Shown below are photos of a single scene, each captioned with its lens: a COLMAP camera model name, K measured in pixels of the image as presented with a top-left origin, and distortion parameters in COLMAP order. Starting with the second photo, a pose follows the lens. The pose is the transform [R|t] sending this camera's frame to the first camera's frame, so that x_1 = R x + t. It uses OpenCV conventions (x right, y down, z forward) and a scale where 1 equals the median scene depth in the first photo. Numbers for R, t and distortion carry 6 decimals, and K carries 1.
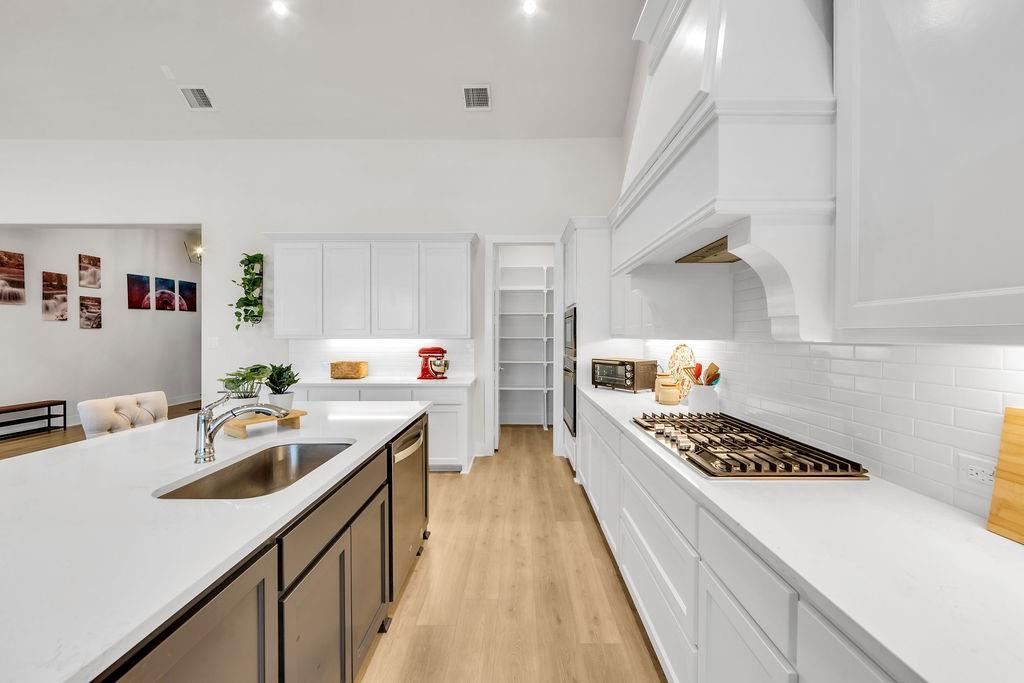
lens RADIAL K [[405.2, 0, 511.4], [0, 405.2, 342.9], [0, 0, 1]] dist [-0.001147, -0.000185]
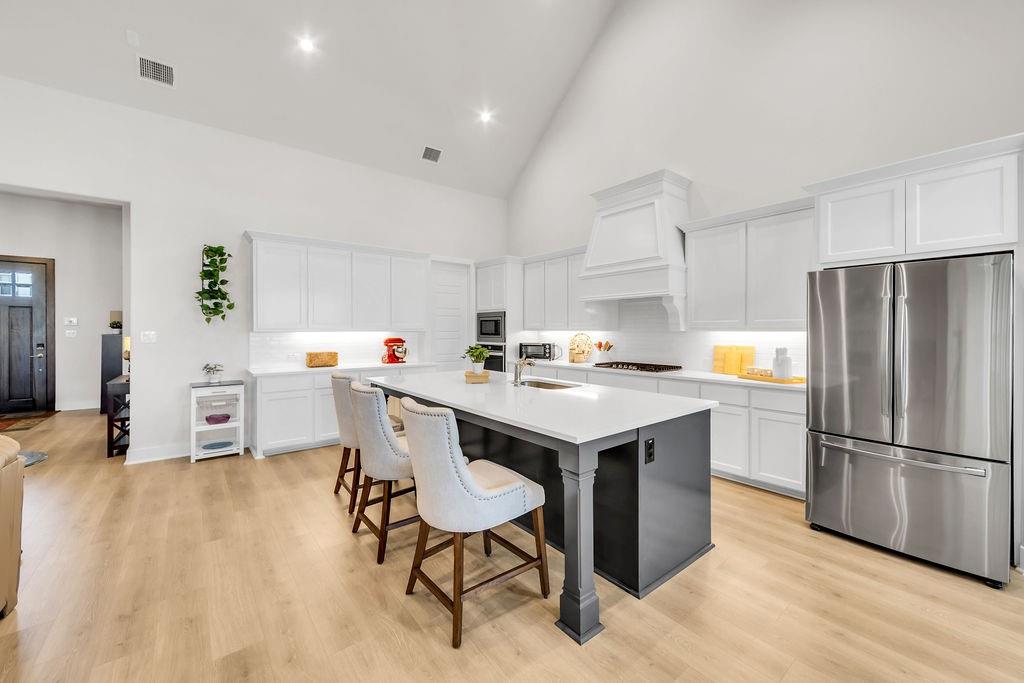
lens RADIAL K [[405.2, 0, 514.1], [0, 405.2, 341.6], [0, 0, 1]] dist [-0.001147, -0.000185]
pose [[0.770087, -0.018993, 0.637656, -0.726385], [0.010725, 0.999801, 0.016828, 0.004318], [-0.637849, -0.006120, 0.770137, -0.224775]]
